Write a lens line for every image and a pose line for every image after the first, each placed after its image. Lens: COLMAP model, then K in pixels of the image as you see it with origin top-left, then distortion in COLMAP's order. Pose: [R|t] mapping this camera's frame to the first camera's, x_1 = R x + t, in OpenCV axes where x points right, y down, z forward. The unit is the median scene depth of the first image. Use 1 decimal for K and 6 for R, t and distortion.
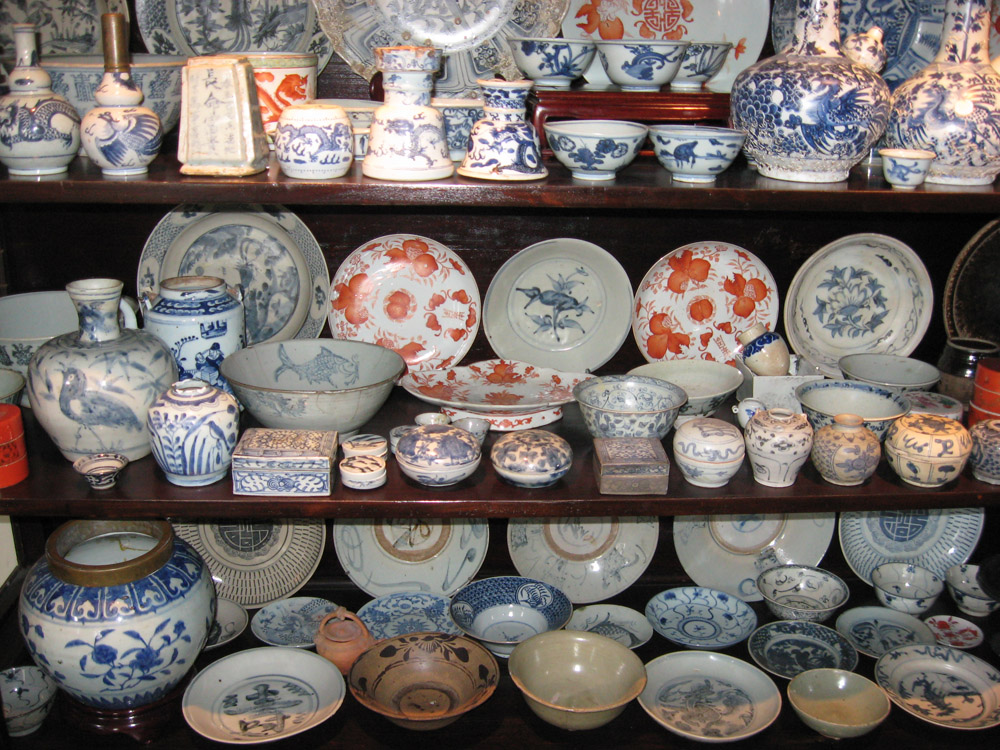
lens RADIAL K [[1023.0, 0, 503.5], [0, 1023.0, 370.0], [0, 0, 1]] dist [-0.104993, 0.000000]
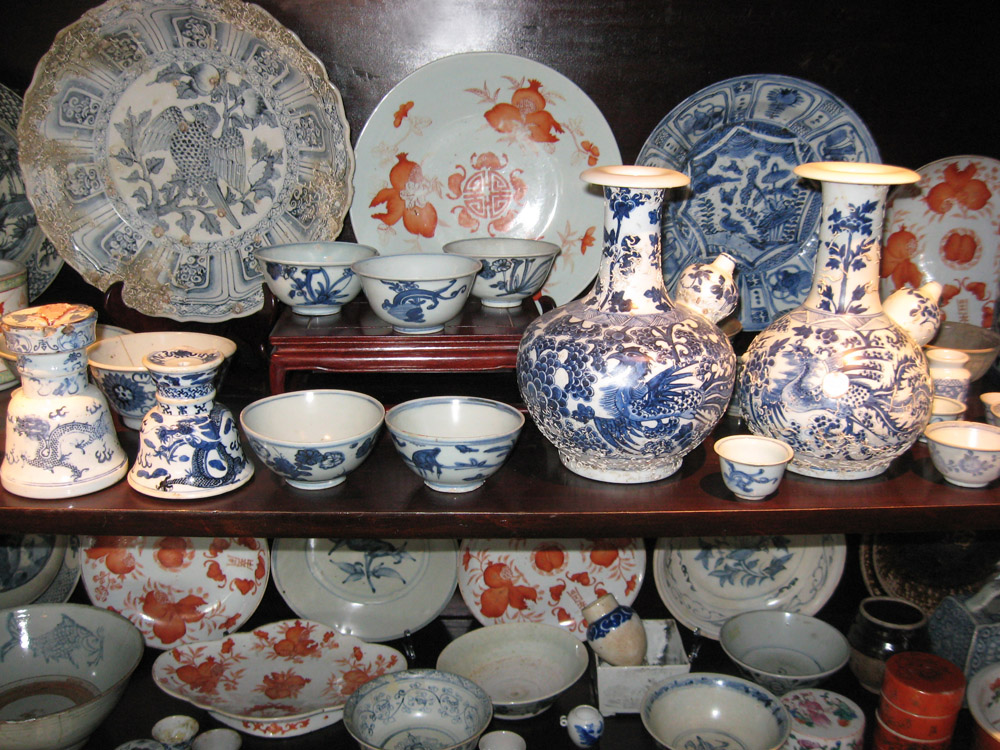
lens RADIAL K [[1023.0, 0, 498.3], [0, 1023.0, 378.1], [0, 0, 1]] dist [-0.104993, 0.000000]
pose [[0.999685, 0.004392, -0.024704, 0.195113], [-0.005120, 0.999552, -0.029485, -0.198381], [0.024563, 0.029602, 0.999260, 0.223879]]
